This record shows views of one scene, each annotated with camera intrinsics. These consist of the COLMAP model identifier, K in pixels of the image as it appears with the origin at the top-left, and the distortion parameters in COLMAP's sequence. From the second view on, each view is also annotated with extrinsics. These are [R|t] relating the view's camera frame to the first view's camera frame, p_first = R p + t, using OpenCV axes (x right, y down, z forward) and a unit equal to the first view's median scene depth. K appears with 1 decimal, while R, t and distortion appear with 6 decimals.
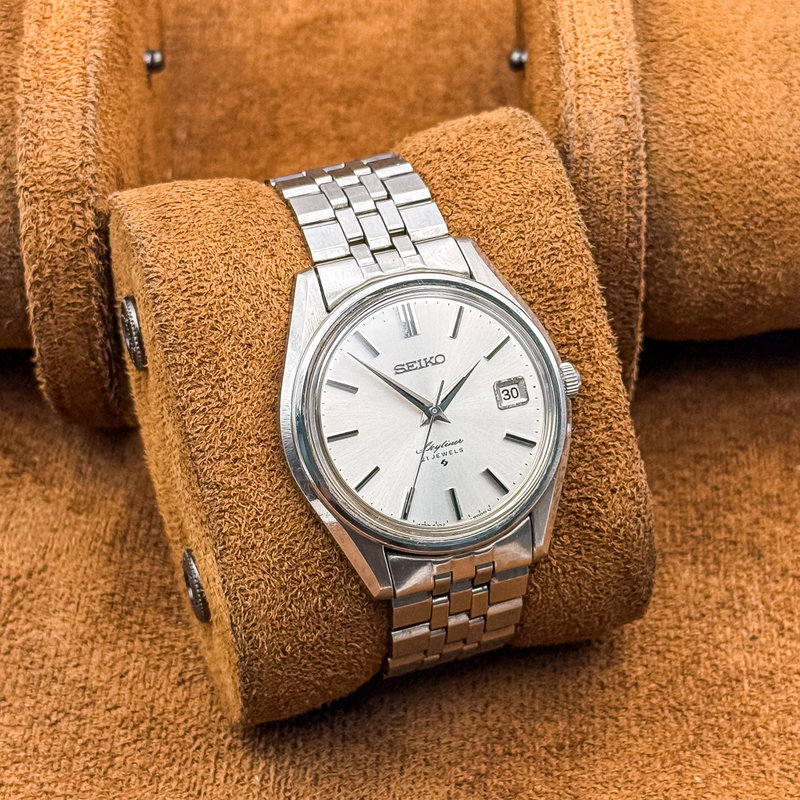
lens RADIAL K [[2292.8, 0, 385.6], [0, 2292.8, 402.1], [0, 0, 1]] dist [-0.037036, 1.409387]
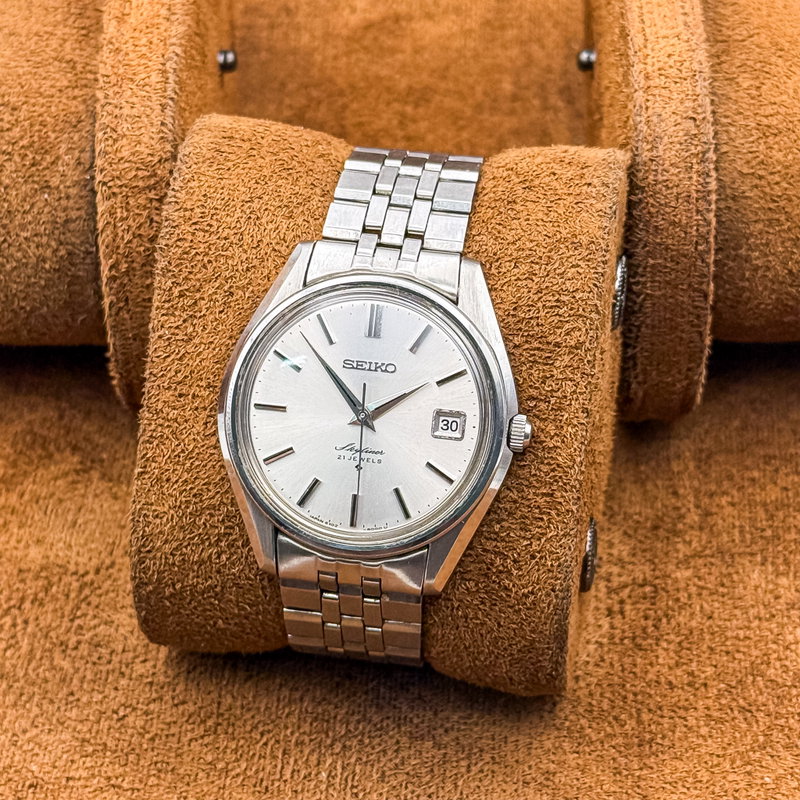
lens RADIAL K [[2292.8, 0, 385.6], [0, 2292.8, 402.1], [0, 0, 1]] dist [-0.037036, 1.409387]
pose [[0.880514, 0.335128, -0.335239, 0.356819], [-0.319699, 0.942013, 0.102002, -0.104641], [0.349983, 0.017362, 0.936595, 0.069474]]
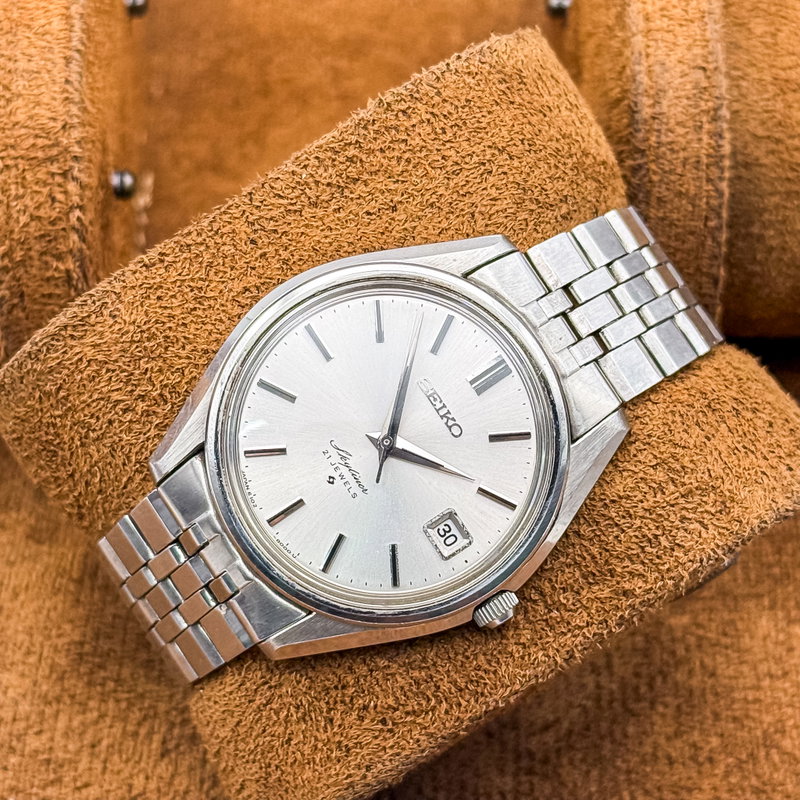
lens RADIAL K [[2292.8, 0, 385.6], [0, 2292.8, 402.1], [0, 0, 1]] dist [-0.037036, 1.409387]
pose [[0.315256, 0.901737, -0.295776, 0.234731], [-0.931304, 0.353884, 0.086252, -0.066278], [0.182447, 0.248266, 0.951355, 0.256034]]
